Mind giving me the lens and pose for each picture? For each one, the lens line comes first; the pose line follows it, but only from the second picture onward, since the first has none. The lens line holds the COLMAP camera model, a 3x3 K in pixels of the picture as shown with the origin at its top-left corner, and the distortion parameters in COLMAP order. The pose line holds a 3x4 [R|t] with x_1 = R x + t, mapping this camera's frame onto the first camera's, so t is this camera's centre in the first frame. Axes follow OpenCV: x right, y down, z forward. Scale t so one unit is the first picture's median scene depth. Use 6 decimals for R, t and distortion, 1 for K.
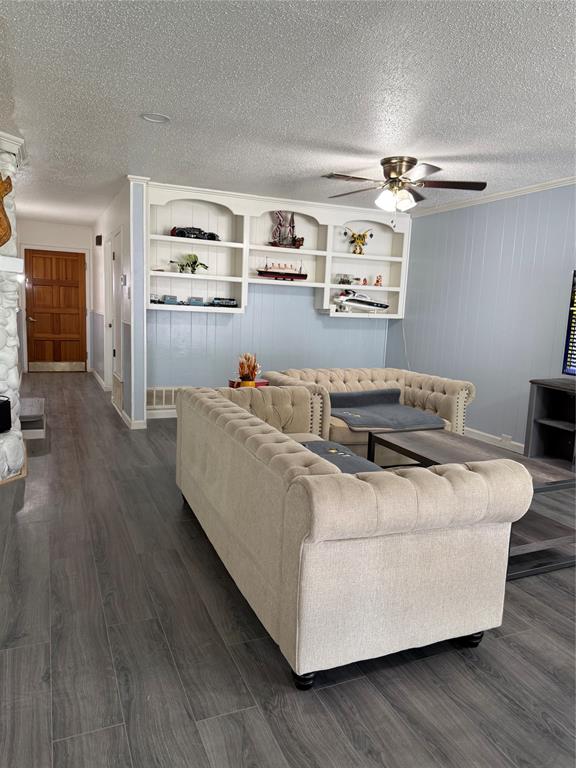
lens RADIAL K [[537.1, 0, 291.1], [0, 537.1, 386.0], [0, 0, 1]] dist [0.075111, -0.093205]
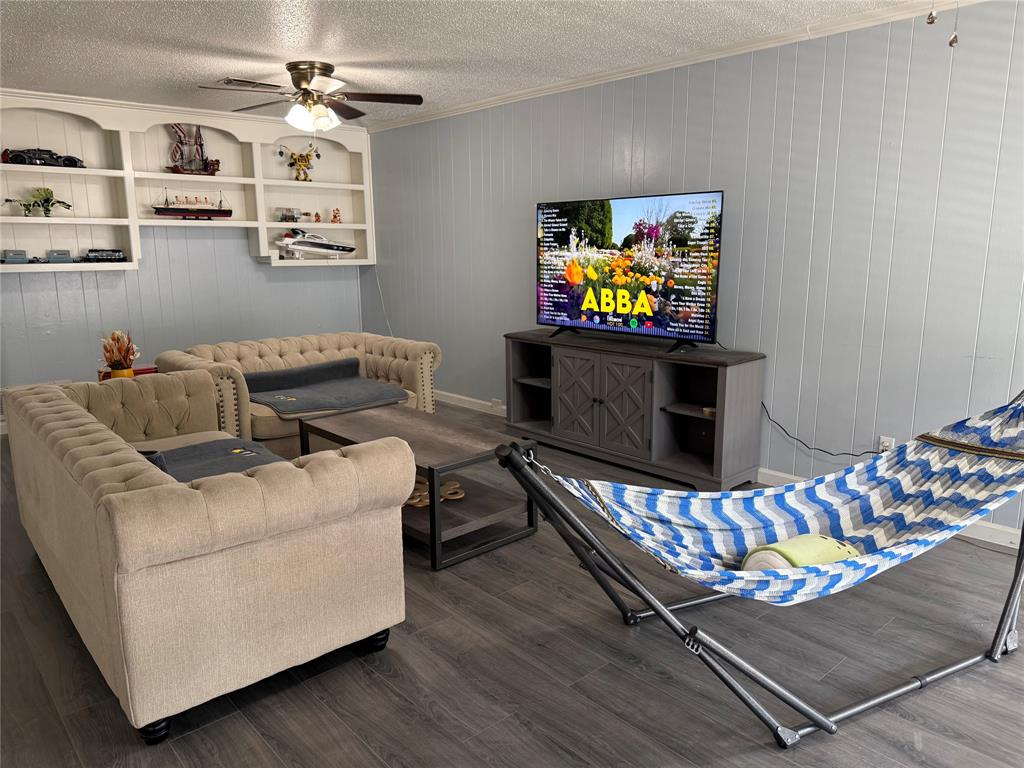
lens RADIAL K [[716.2, 0, 512.0], [0, 716.2, 384.0], [0, 0, 1]] dist [0.075111, -0.093205]
pose [[0.949354, -0.105784, 0.295866, 0.099733], [0.090147, 0.993736, 0.066045, -0.005591], [-0.300999, -0.036029, 0.952944, -0.076050]]
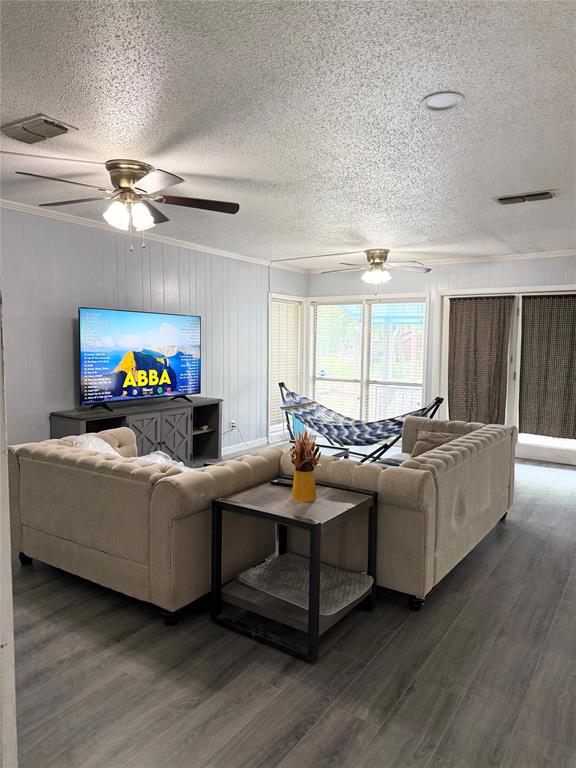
lens RADIAL K [[537.1, 0, 291.1], [0, 537.1, 386.0], [0, 0, 1]] dist [0.075111, -0.093205]
pose [[-0.532407, -0.122002, 0.837651, -0.513578], [0.086738, 0.976488, 0.197353, -0.204081], [-0.842033, 0.177728, -0.509307, 1.058099]]
